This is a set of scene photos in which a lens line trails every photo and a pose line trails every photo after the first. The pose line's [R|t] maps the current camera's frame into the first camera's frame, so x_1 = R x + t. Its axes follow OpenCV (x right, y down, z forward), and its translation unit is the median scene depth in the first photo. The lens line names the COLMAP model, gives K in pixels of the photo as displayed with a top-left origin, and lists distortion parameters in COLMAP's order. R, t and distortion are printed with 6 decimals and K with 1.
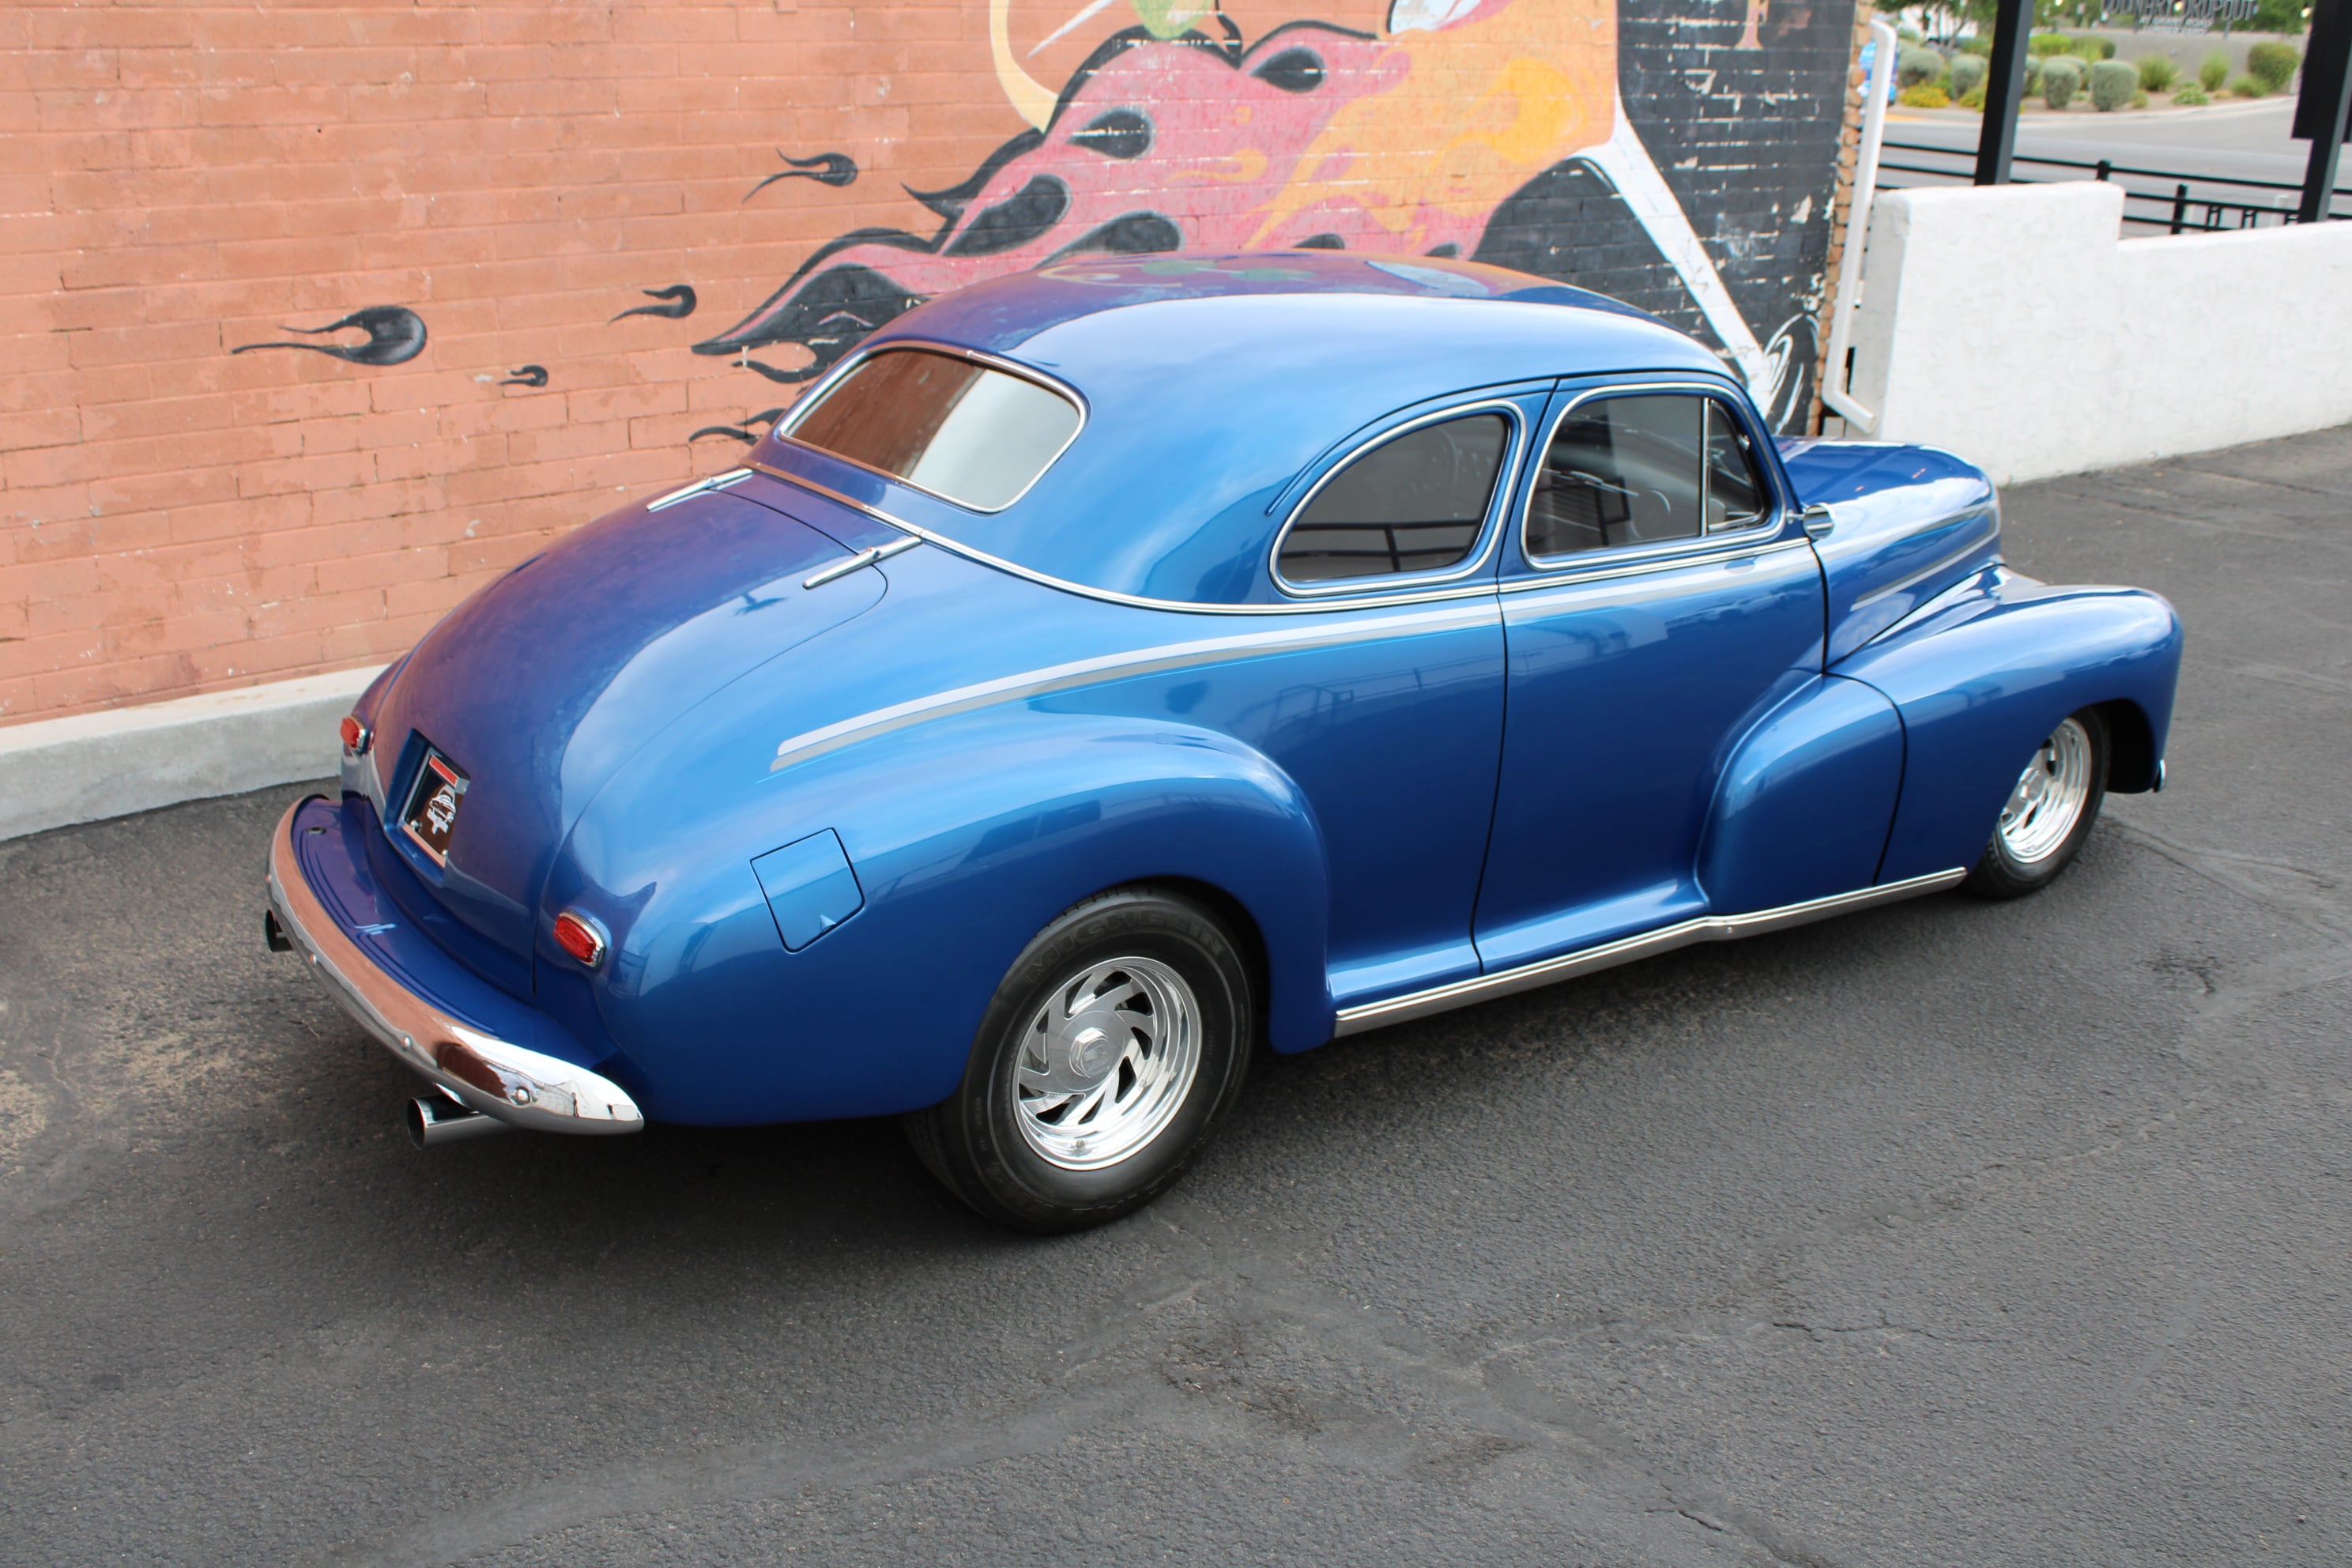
lens RADIAL K [[2286.4, 0, 1136.1], [0, 2286.4, 780.8], [0, 0, 1]] dist [-0.149008, 0.172090]
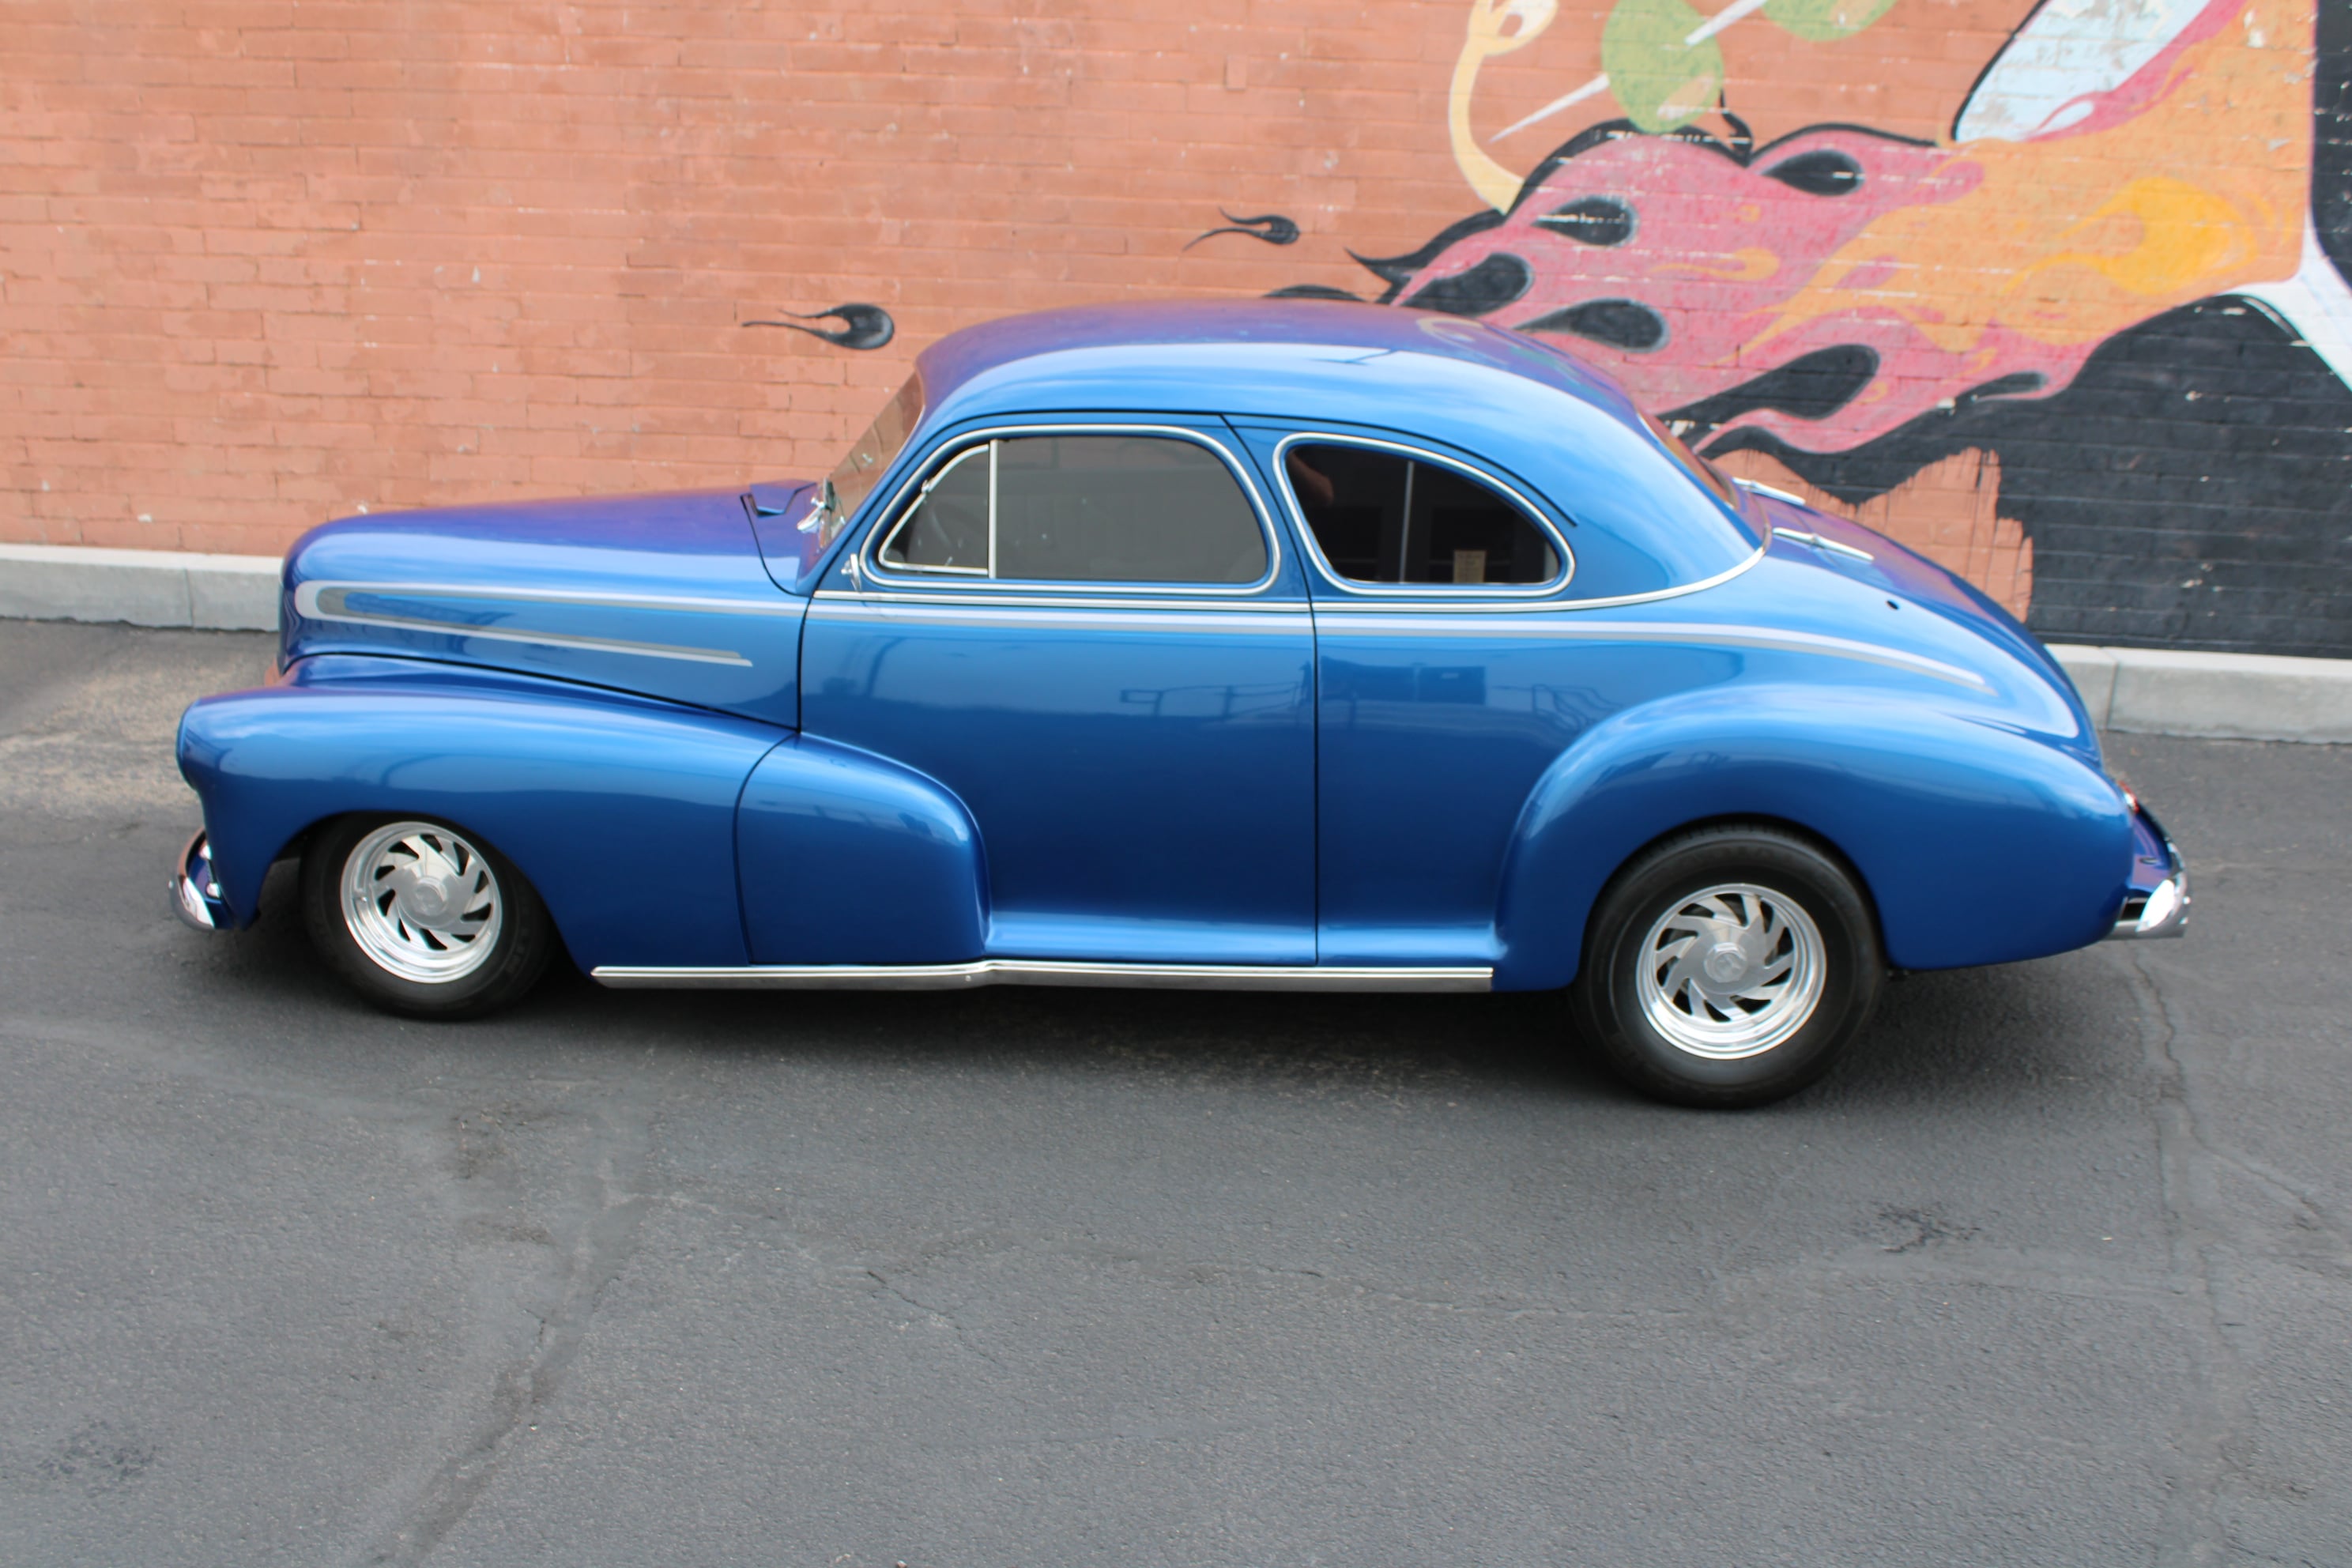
lens RADIAL K [[2195.3, 0, 1148.5], [0, 2195.3, 772.8], [0, 0, 1]] dist [-0.146233, 0.145839]
pose [[0.765357, 0.206564, -0.609558, 0.553348], [-0.232773, 0.971825, 0.037059, -0.032959], [0.600038, 0.113525, 0.791875, 0.133982]]
